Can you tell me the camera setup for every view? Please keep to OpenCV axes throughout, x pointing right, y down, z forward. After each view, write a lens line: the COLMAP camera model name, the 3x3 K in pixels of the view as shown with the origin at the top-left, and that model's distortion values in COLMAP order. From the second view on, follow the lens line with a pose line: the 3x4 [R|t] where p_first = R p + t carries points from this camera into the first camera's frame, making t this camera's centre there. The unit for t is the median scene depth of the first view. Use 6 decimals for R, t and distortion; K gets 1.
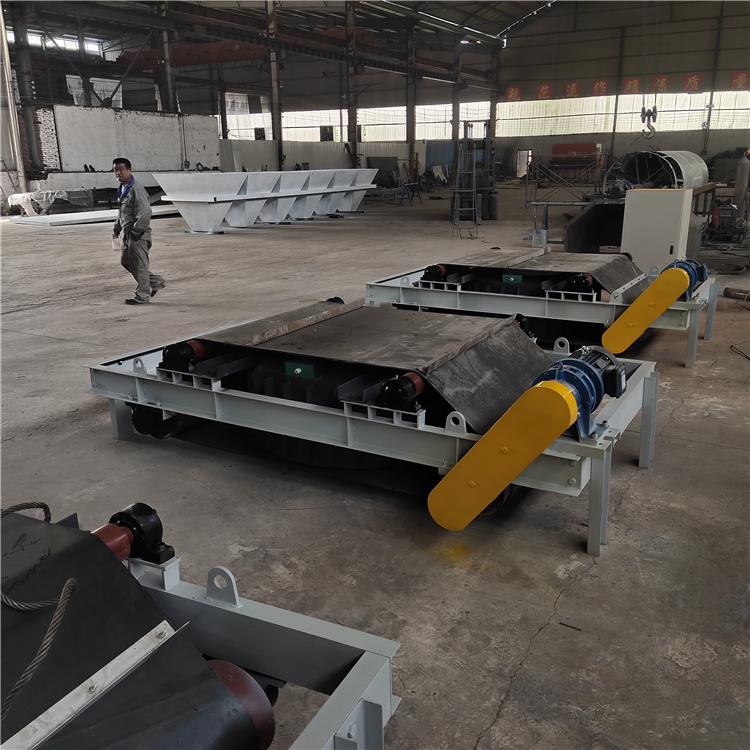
lens RADIAL K [[742.3, 0, 375.0], [0, 742.3, 375.0], [0, 0, 1]] dist [0.152414, -0.226554]
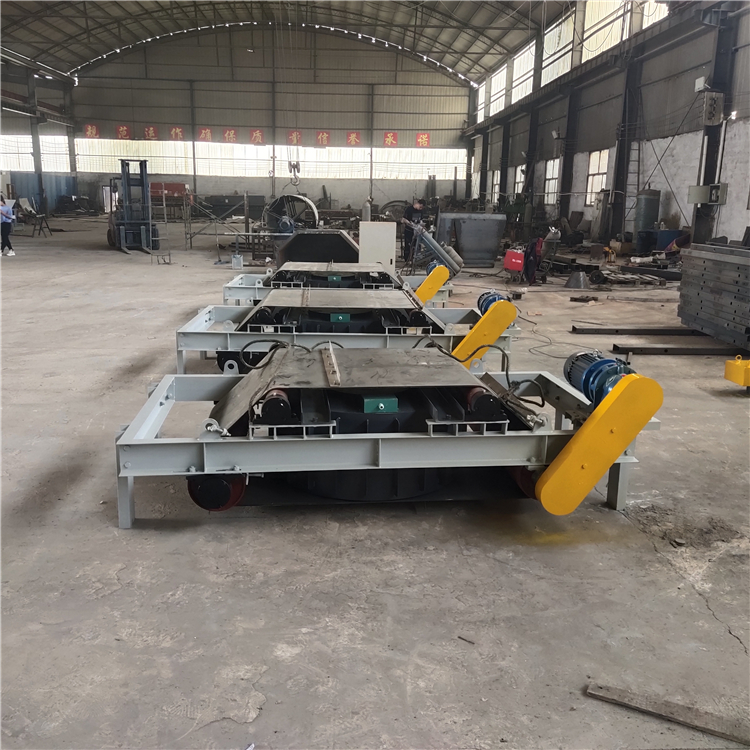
lens RADIAL K [[742.3, 0, 375.0], [0, 742.3, 375.0], [0, 0, 1]] dist [0.152414, -0.226554]
pose [[0.841866, -0.101062, 0.530140, -0.077287], [0.126092, 0.991956, -0.011135, 0.012491], [-0.524750, 0.076221, 0.847837, -0.040423]]
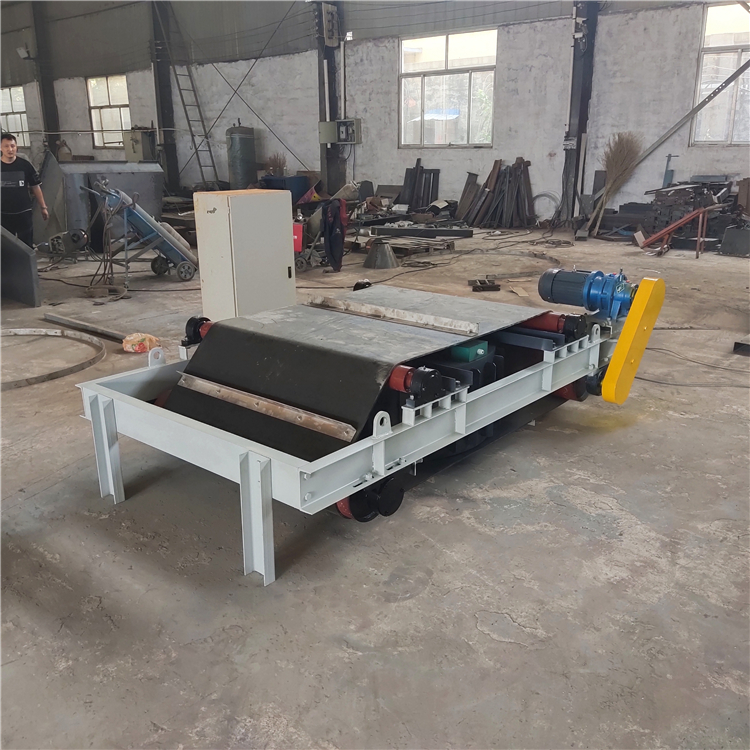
lens RADIAL K [[742.3, 0, 375.0], [0, 742.3, 375.0], [0, 0, 1]] dist [0.152414, -0.226554]
pose [[0.186244, -0.285669, 0.940057, -0.055470], [0.282975, 0.931851, 0.227112, -0.035190], [-0.940871, 0.223714, 0.254389, 0.124814]]
